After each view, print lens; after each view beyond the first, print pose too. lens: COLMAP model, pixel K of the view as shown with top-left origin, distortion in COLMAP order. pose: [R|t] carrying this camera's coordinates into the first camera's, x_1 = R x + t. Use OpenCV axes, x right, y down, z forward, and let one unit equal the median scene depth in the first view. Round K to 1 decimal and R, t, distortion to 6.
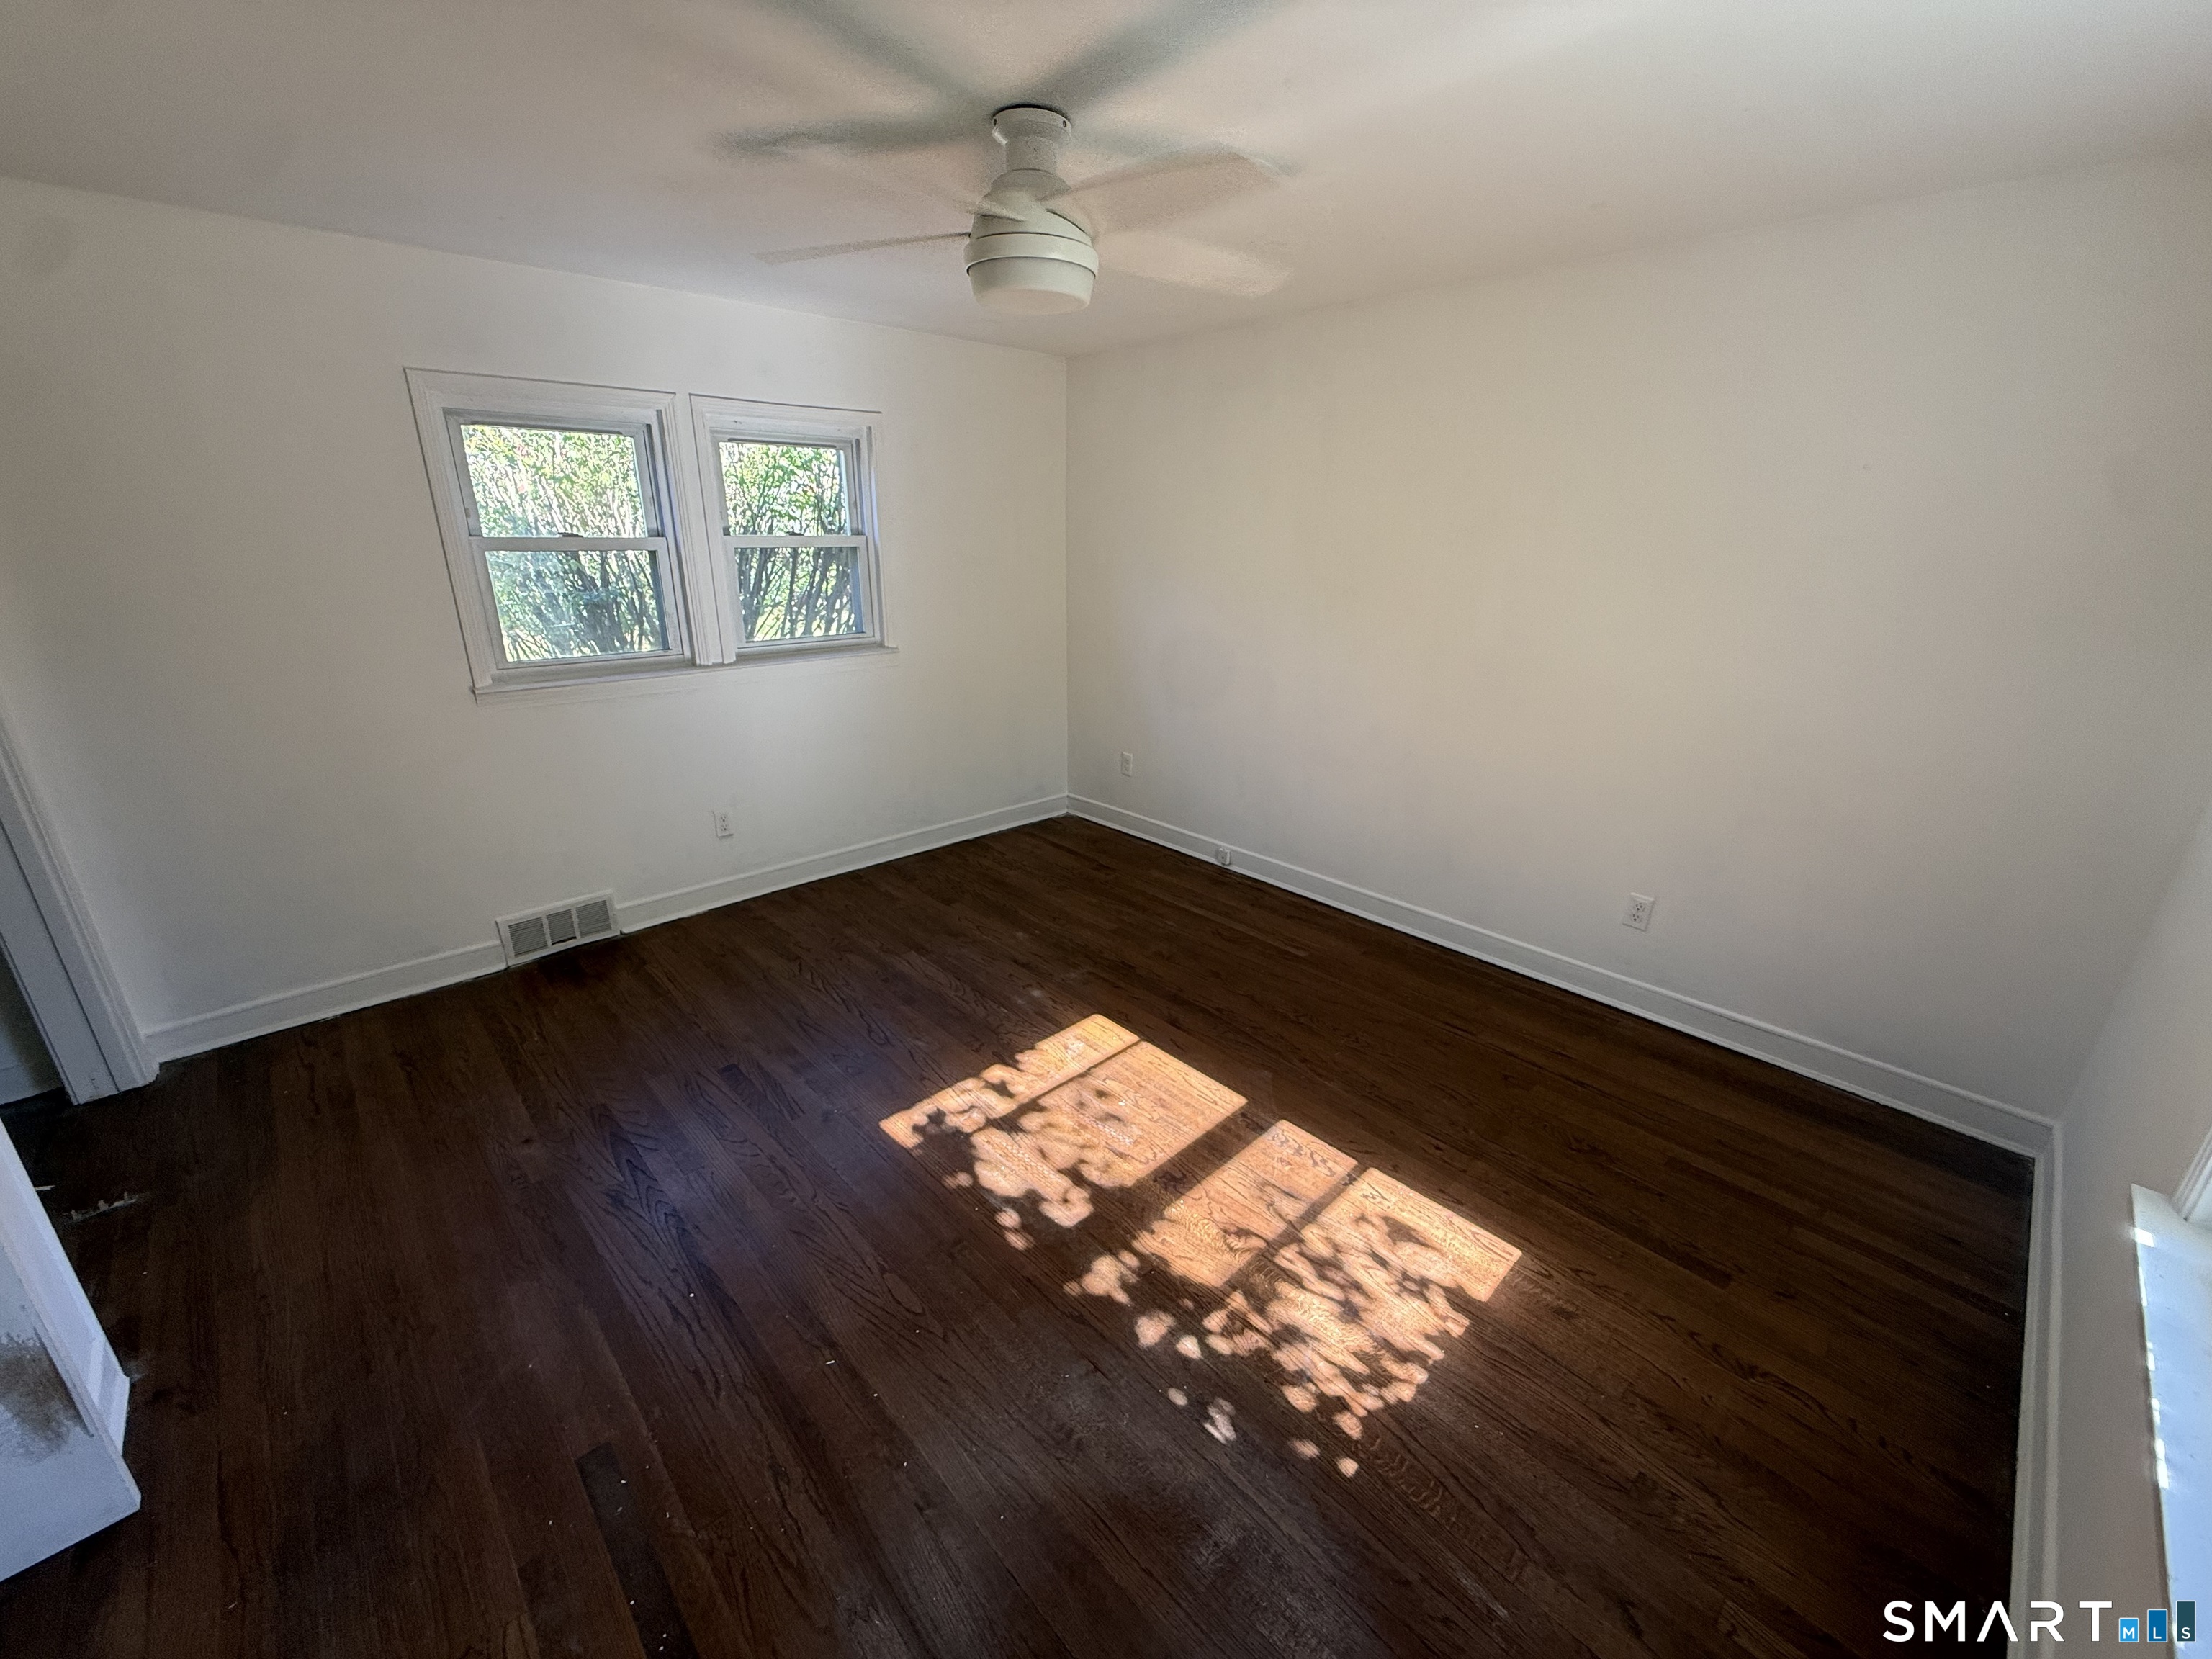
lens RADIAL K [[881.9, 0, 1090.7], [0, 881.9, 825.5], [0, 0, 1]] dist [0.001286, -0.002243]
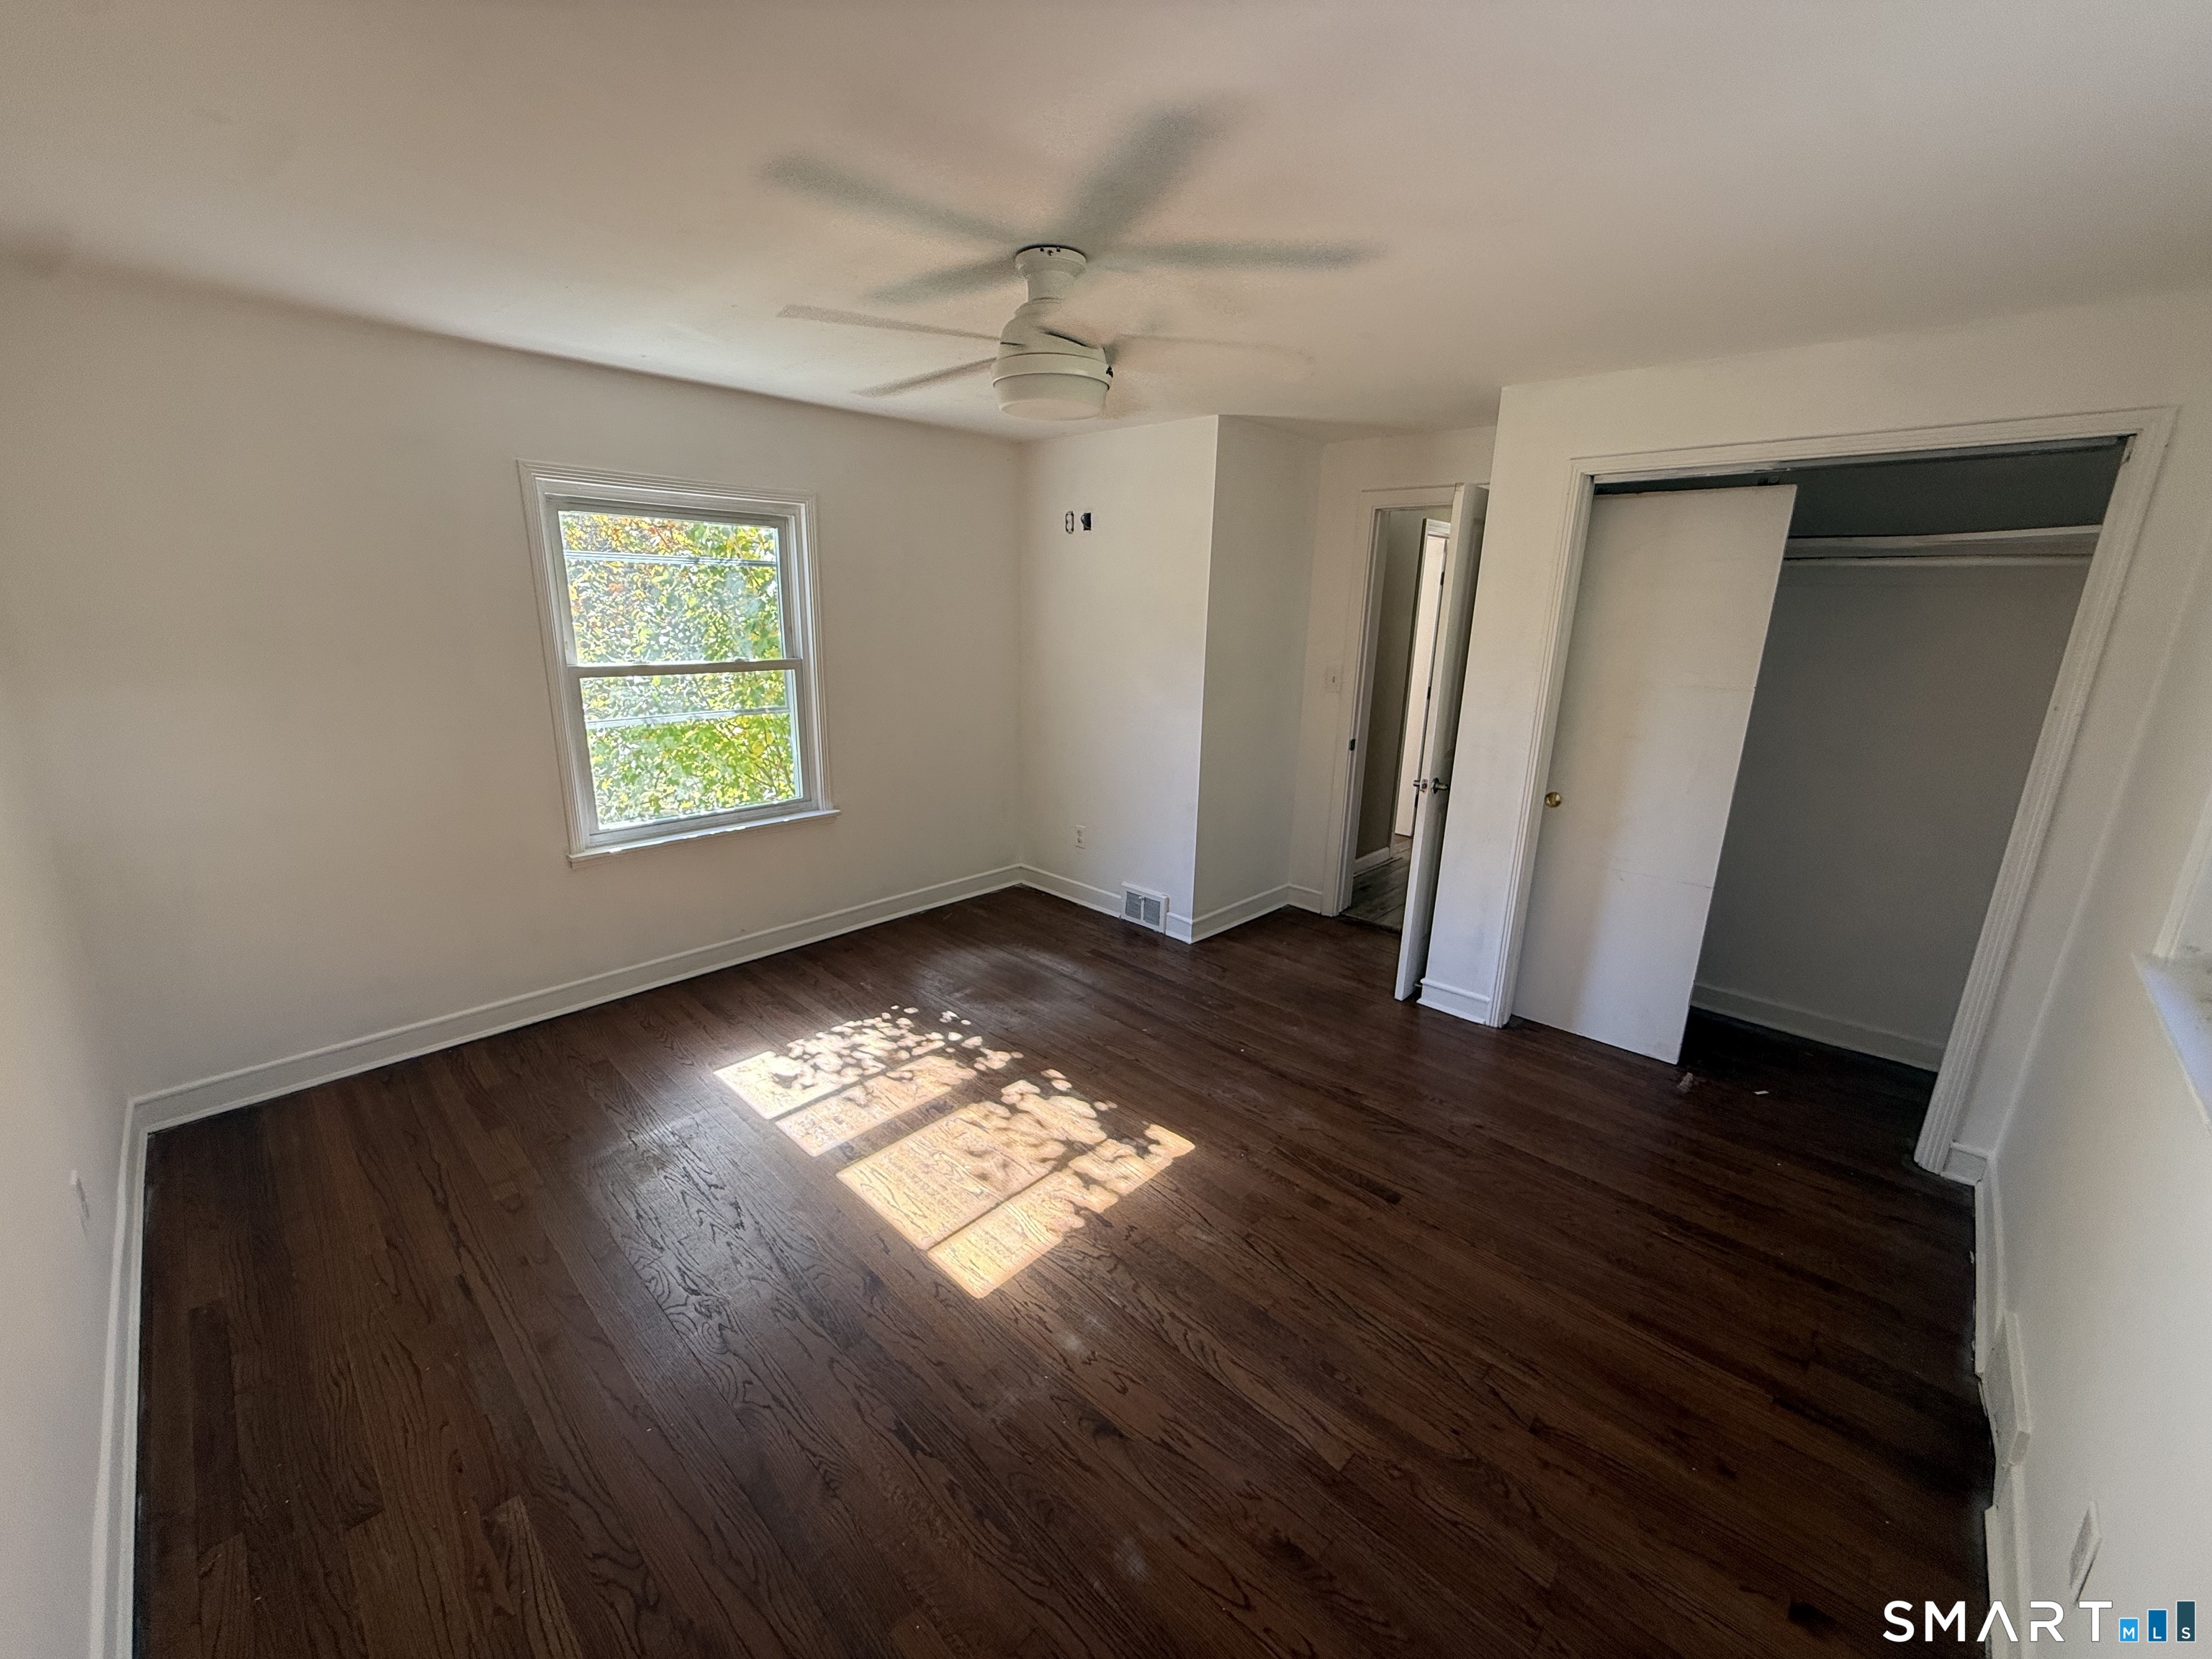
lens RADIAL K [[881.9, 0, 1098.5], [0, 881.9, 827.1], [0, 0, 1]] dist [0.001286, -0.002243]
pose [[-0.997642, -0.014573, -0.067071, -0.046305], [-0.049184, 0.833376, 0.550513, -0.631165], [0.047872, 0.552514, -0.832128, 1.810009]]
